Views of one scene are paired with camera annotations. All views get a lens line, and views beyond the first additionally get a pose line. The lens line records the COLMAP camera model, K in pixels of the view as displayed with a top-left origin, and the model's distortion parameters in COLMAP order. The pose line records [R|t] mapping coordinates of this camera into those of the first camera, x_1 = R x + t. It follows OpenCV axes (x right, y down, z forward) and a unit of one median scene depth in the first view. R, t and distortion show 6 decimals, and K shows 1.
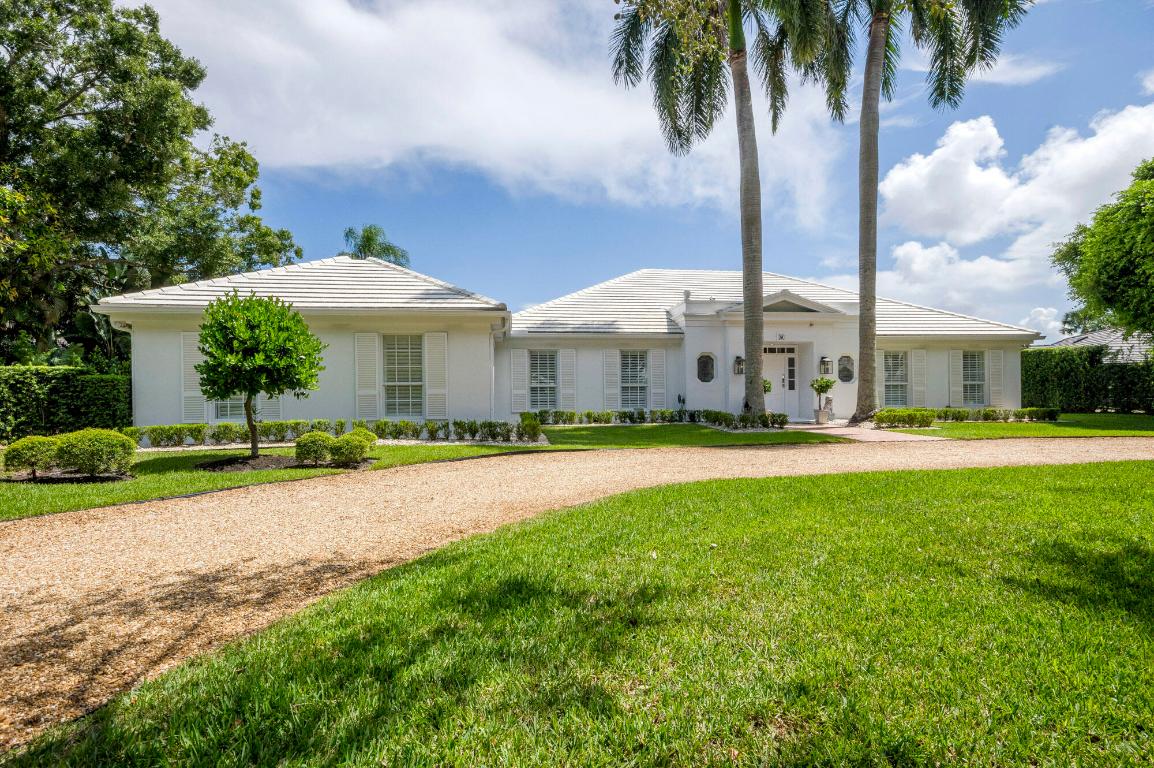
lens RADIAL K [[594.4, 0, 577.0], [0, 594.4, 384.0], [0, 0, 1]] dist [0.015847, -0.000689]
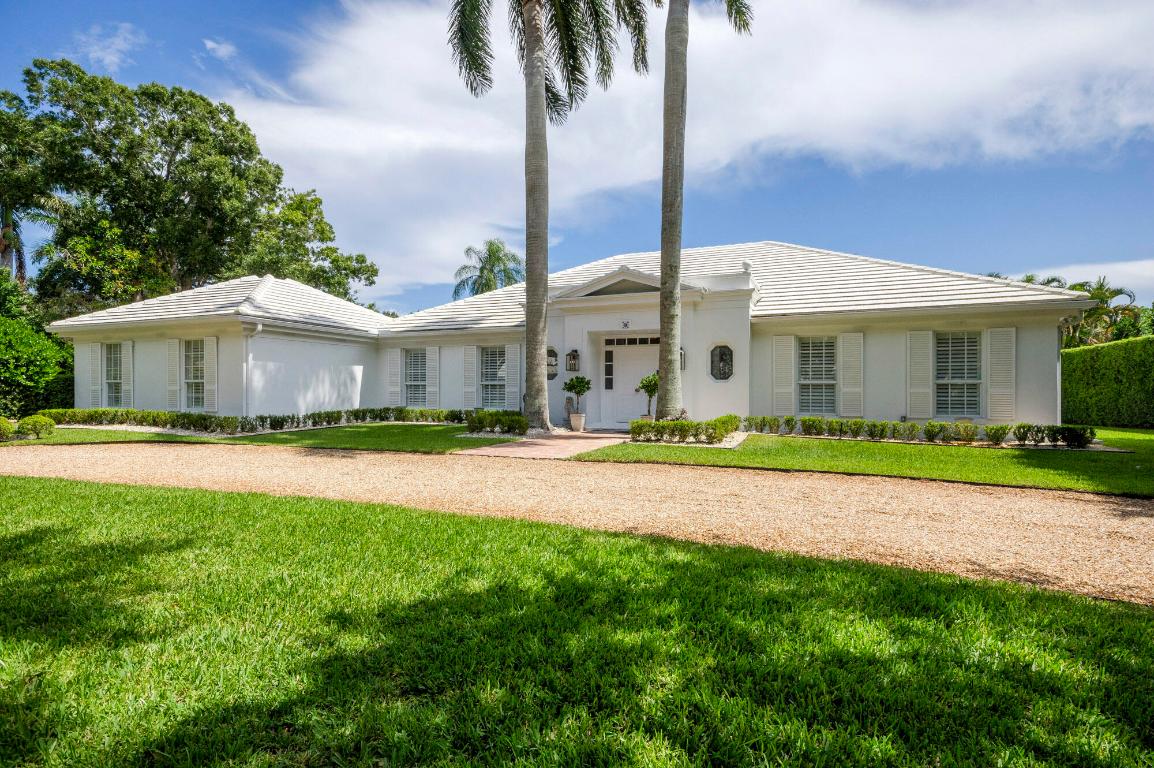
lens RADIAL K [[594.4, 0, 577.0], [0, 594.4, 384.0], [0, 0, 1]] dist [0.015847, -0.000689]
pose [[0.844901, 0.006953, -0.534878, 0.662661], [-0.003913, 0.999969, 0.006818, -0.002837], [0.534908, -0.003667, 0.844902, 0.254906]]
